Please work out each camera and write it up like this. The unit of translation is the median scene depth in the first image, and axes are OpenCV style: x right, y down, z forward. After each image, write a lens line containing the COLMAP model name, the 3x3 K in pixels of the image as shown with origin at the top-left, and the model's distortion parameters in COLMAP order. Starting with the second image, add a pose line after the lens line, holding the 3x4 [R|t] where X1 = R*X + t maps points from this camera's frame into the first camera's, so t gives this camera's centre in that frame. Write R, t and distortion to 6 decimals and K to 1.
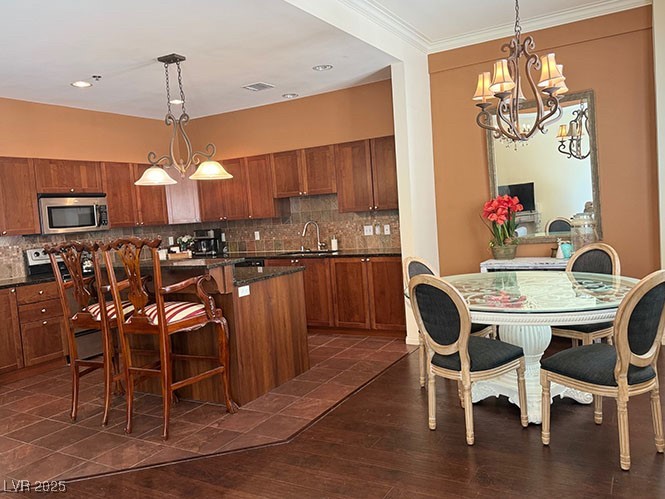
lens RADIAL K [[533.2, 0, 332.4], [0, 533.2, 254.3], [0, 0, 1]] dist [0.034947, -0.006490]
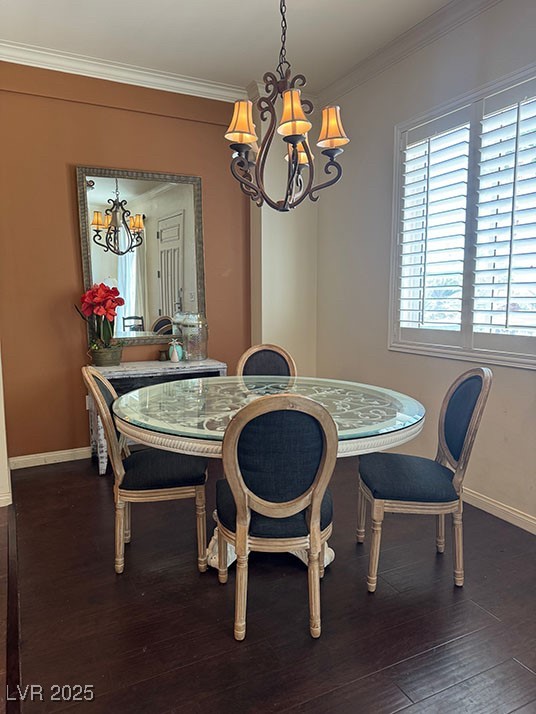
lens RADIAL K [[509.3, 0, 267.8], [0, 509.3, 356.4], [0, 0, 1]] dist [0.052492, -0.001713]
pose [[0.550561, -0.028638, 0.834304, -0.235117], [0.031153, 0.999420, 0.013748, -0.009582], [-0.834214, 0.018422, 0.551134, 0.514623]]
